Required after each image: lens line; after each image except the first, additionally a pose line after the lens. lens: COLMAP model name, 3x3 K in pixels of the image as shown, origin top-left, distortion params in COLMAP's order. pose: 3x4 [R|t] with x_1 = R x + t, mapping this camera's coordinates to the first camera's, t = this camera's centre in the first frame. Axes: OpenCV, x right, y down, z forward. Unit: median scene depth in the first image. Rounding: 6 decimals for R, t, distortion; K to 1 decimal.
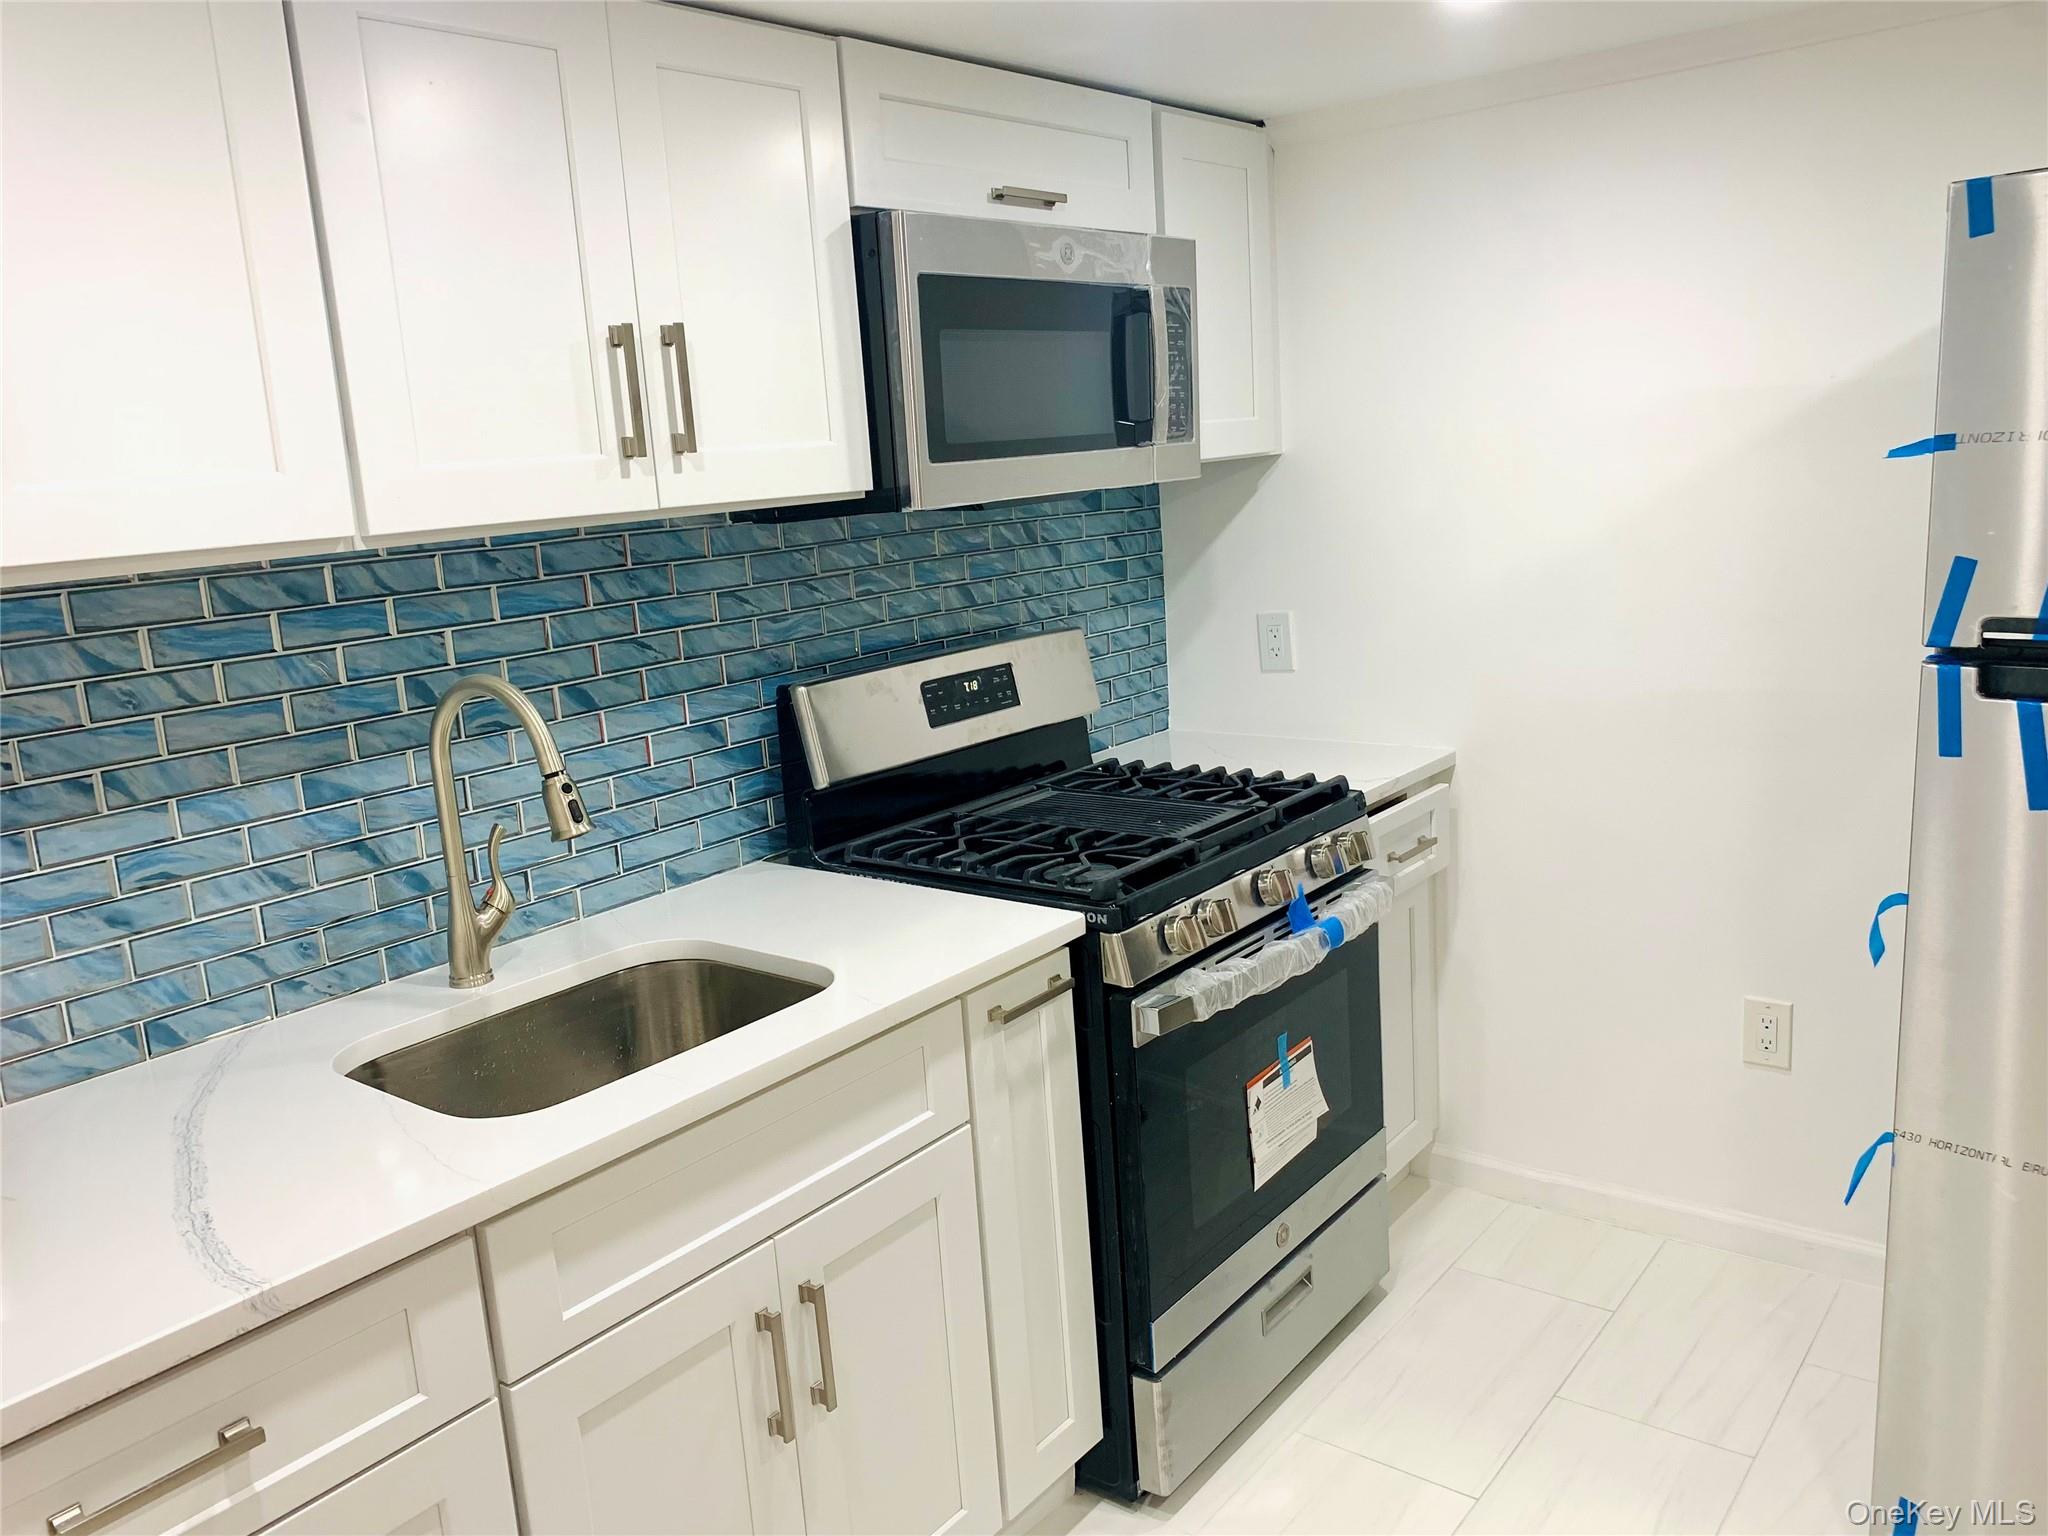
lens RADIAL K [[1567.6, 0, 1036.8], [0, 1567.6, 758.0], [0, 0, 1]] dist [0.062318, -0.098957]
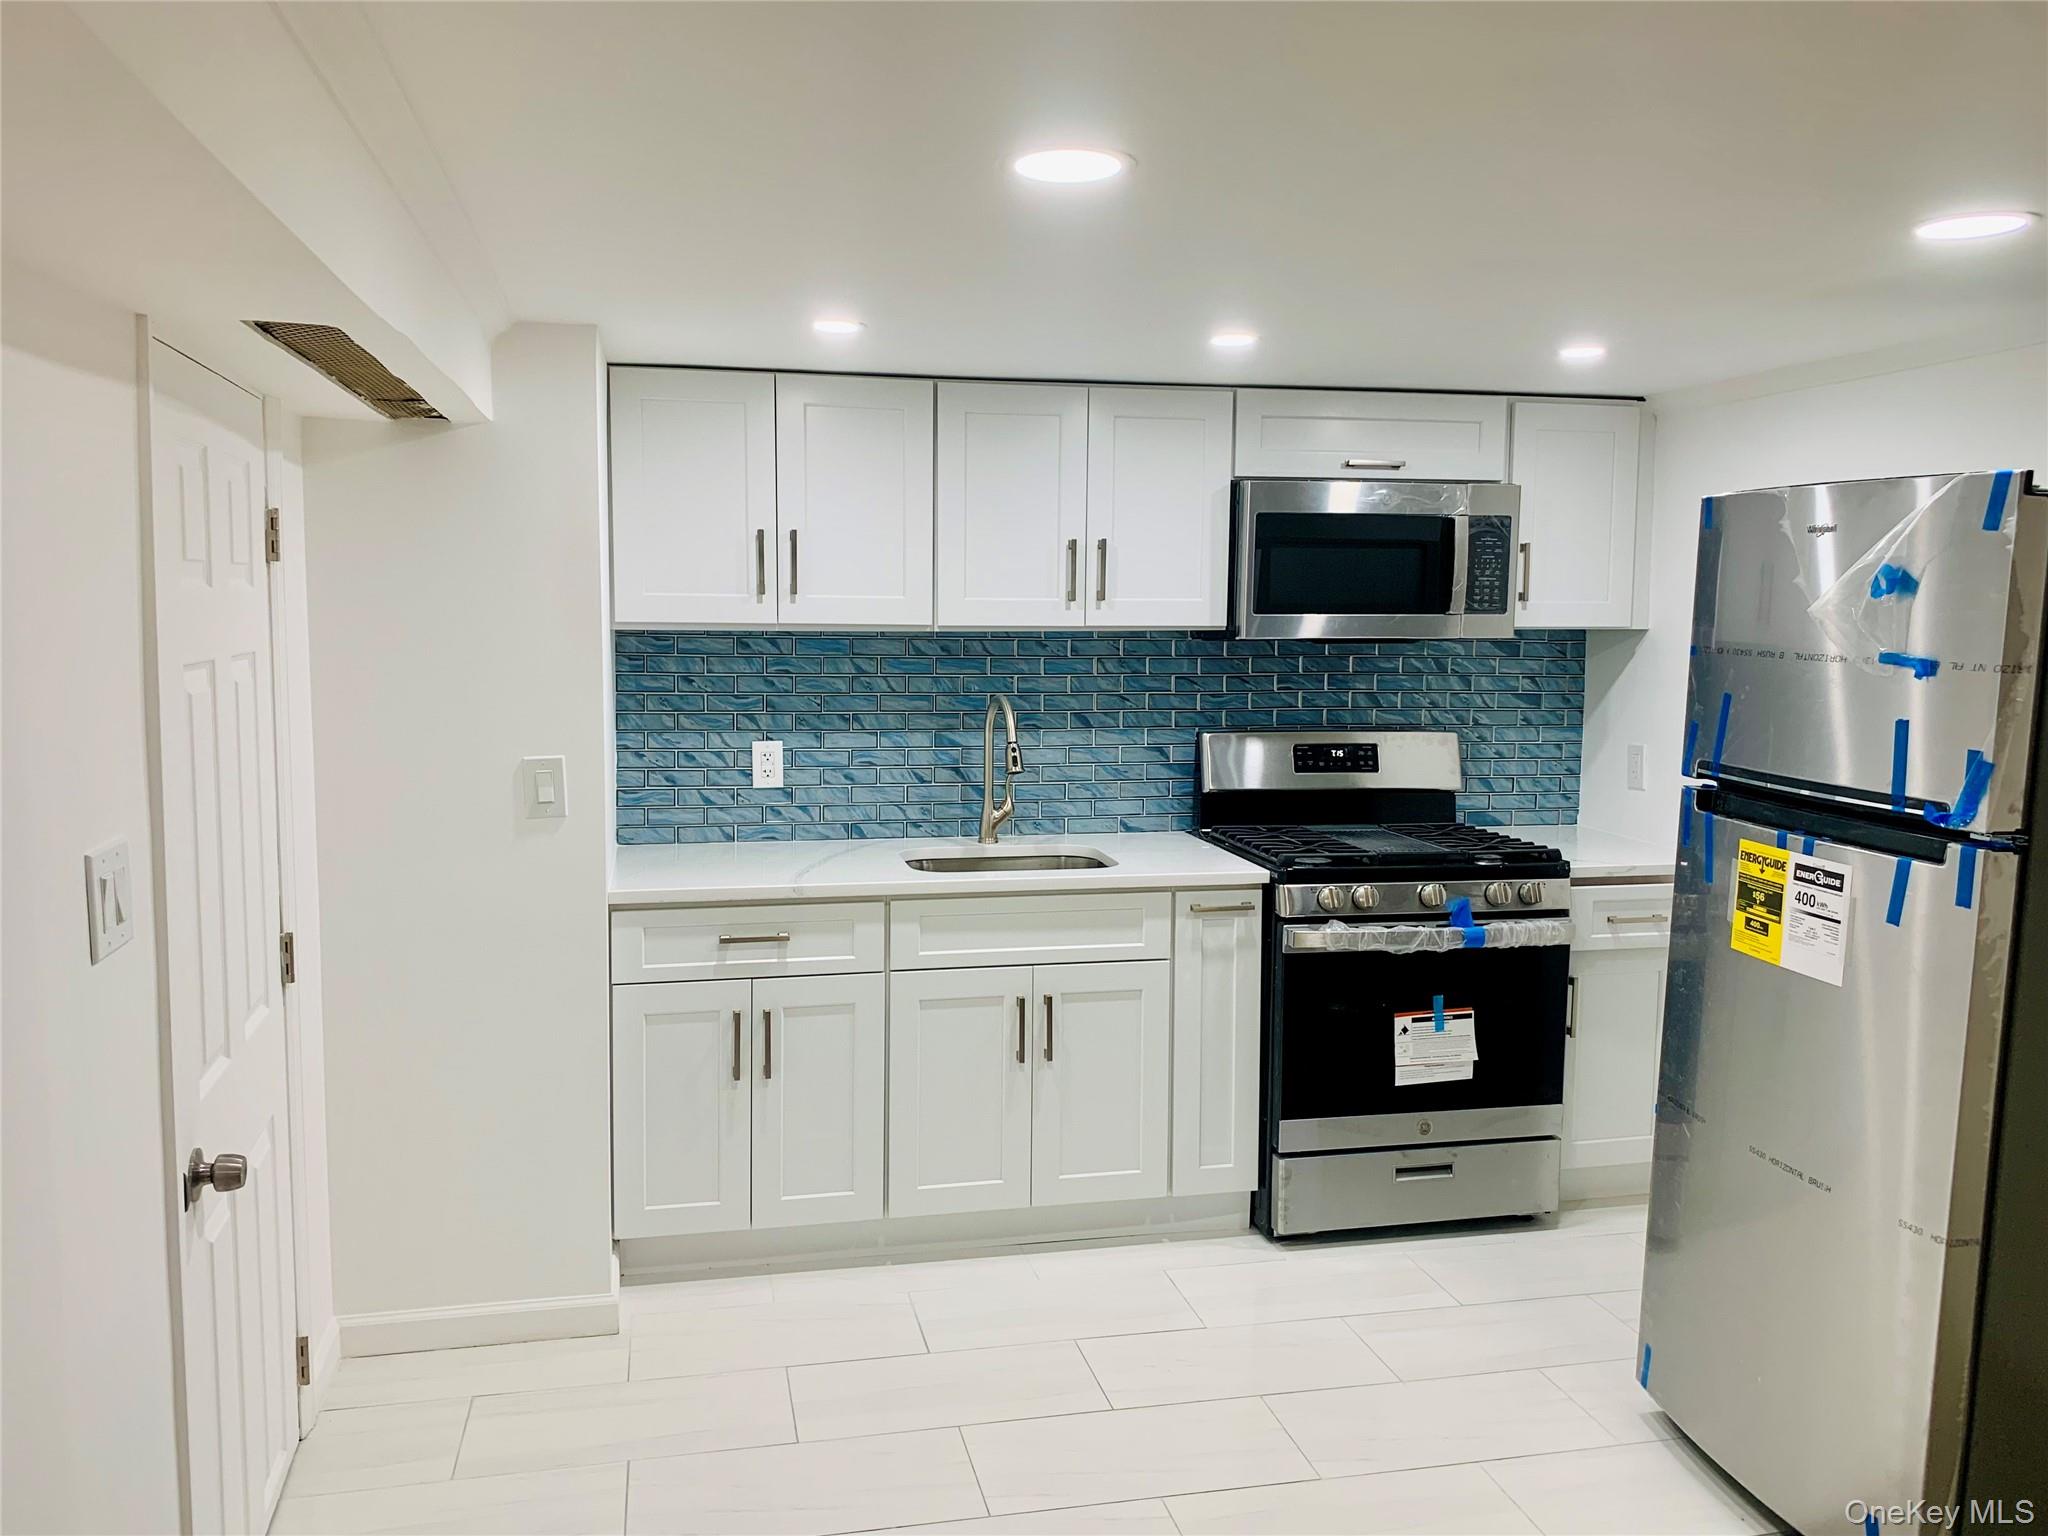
lens RADIAL K [[1576.4, 0, 1008.5], [0, 1576.4, 744.0], [0, 0, 1]] dist [0.107374, -0.213845]
pose [[0.770319, 0.131081, -0.624041, 0.838553], [-0.182175, 0.983094, -0.018376, 0.042126], [0.611082, 0.127840, 0.781176, -0.552559]]
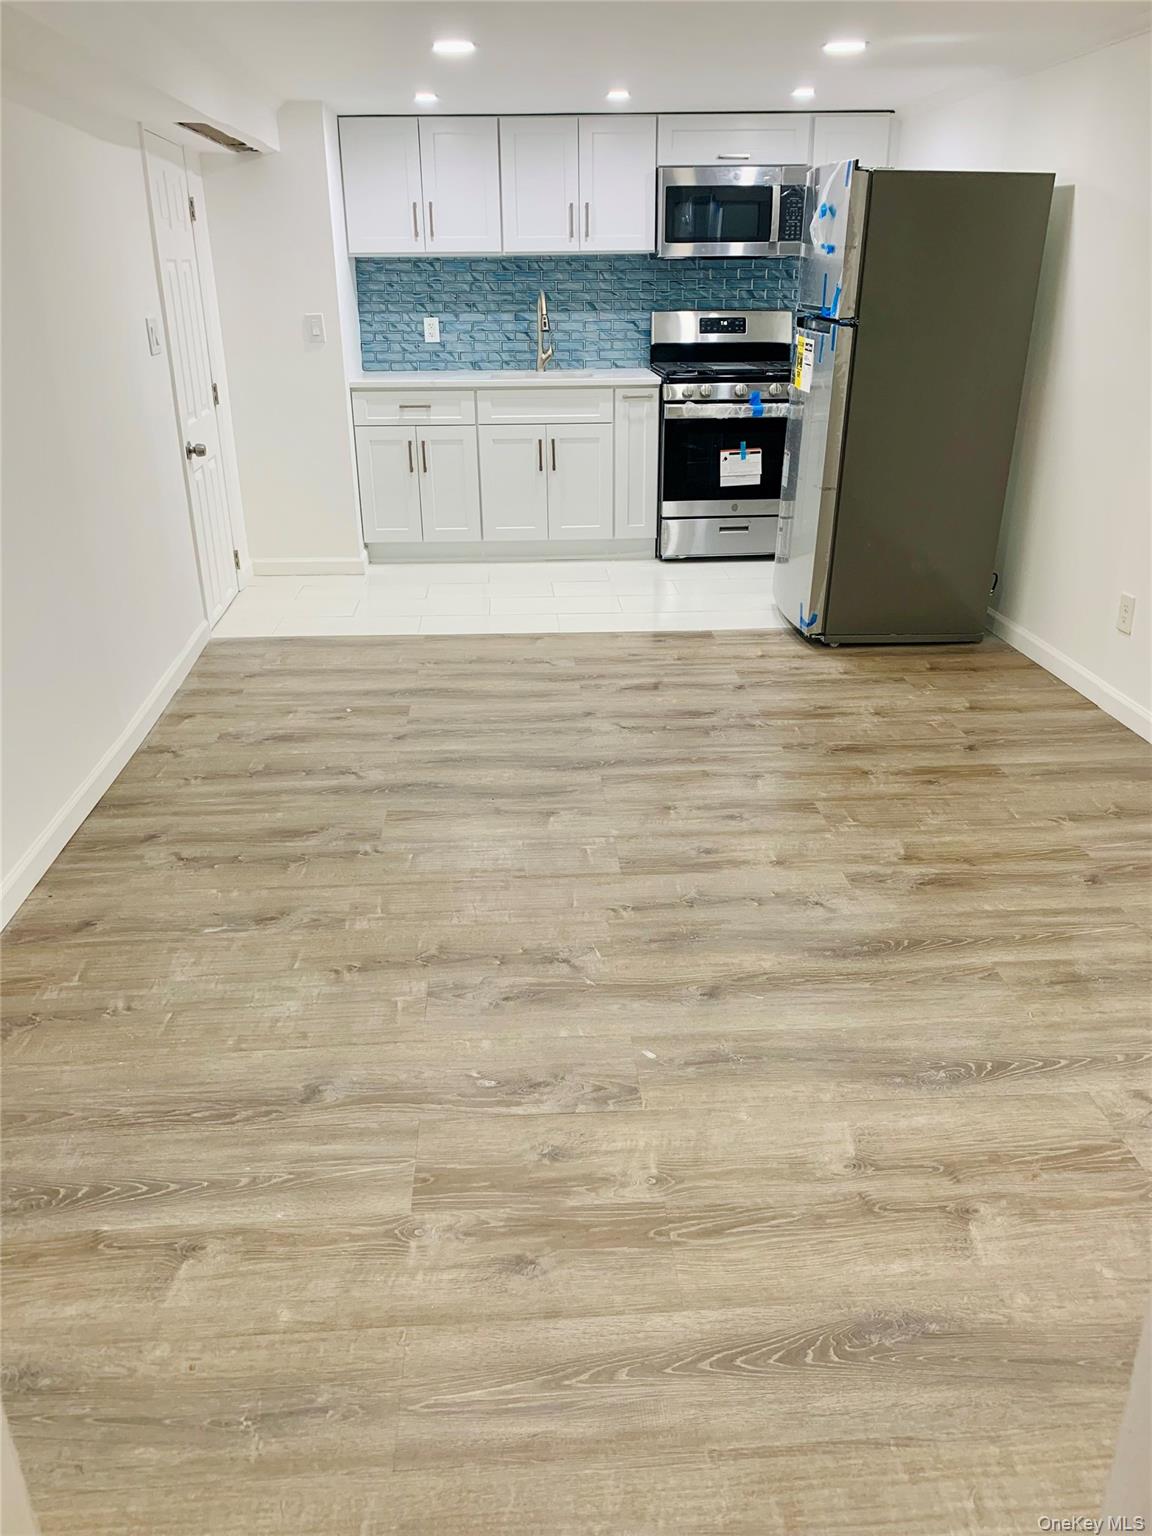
lens RADIAL K [[1175.7, 0, 576.0], [0, 1175.7, 768.0], [0, 0, 1]] dist [0.062318, -0.098957]
pose [[0.671272, 0.343568, -0.656776, 1.892893], [-0.179897, 0.935109, 0.305300, 0.134434], [0.719049, -0.086787, 0.689519, -1.054592]]
